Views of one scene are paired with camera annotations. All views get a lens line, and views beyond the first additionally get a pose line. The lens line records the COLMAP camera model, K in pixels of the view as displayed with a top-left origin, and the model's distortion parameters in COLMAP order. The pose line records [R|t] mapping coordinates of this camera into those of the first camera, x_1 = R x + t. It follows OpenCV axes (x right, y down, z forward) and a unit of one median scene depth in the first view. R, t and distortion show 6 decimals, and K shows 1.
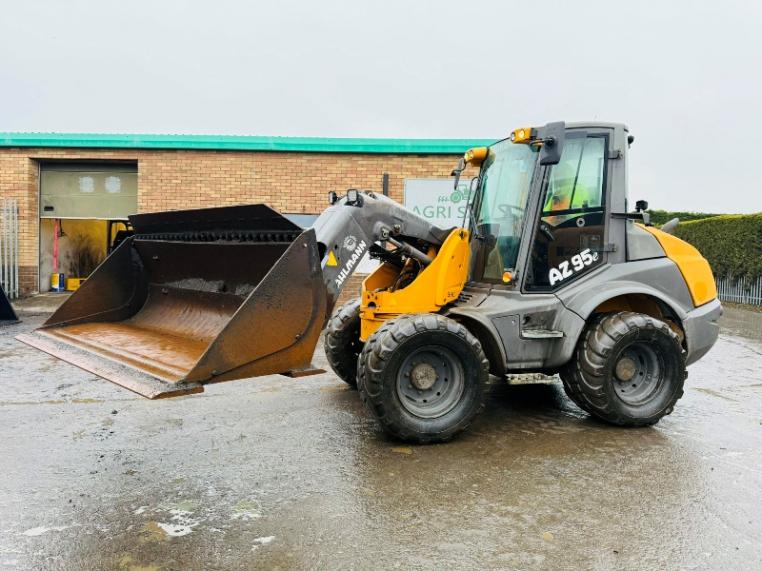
lens RADIAL K [[546.3, 0, 379.0], [0, 546.3, 293.3], [0, 0, 1]] dist [0.076452, -0.097314]
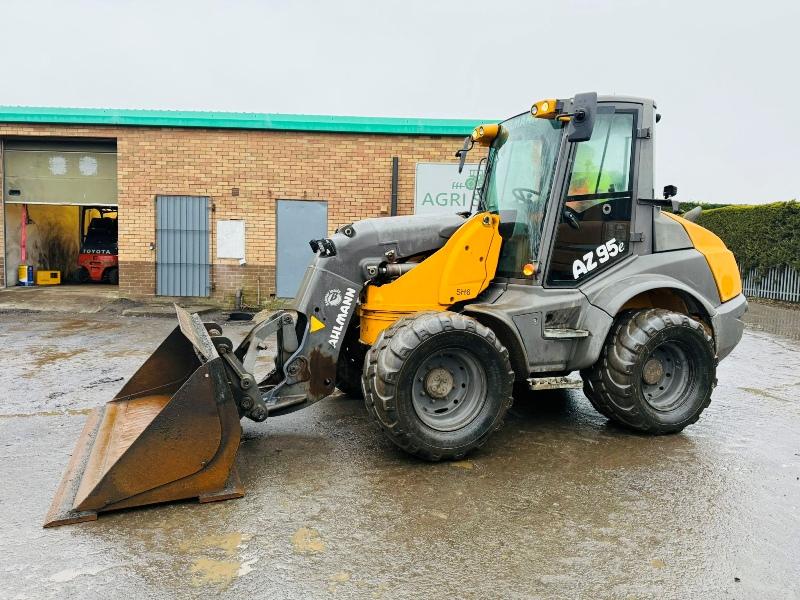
lens RADIAL K [[553.4, 0, 439.1], [0, 553.4, 315.1], [0, 0, 1]] dist [0.006227, -0.015780]
pose [[0.996804, -0.006054, 0.079661, 0.019059], [0.001903, 0.998641, 0.052077, -0.002823], [-0.079868, -0.051759, 0.995461, 0.108724]]
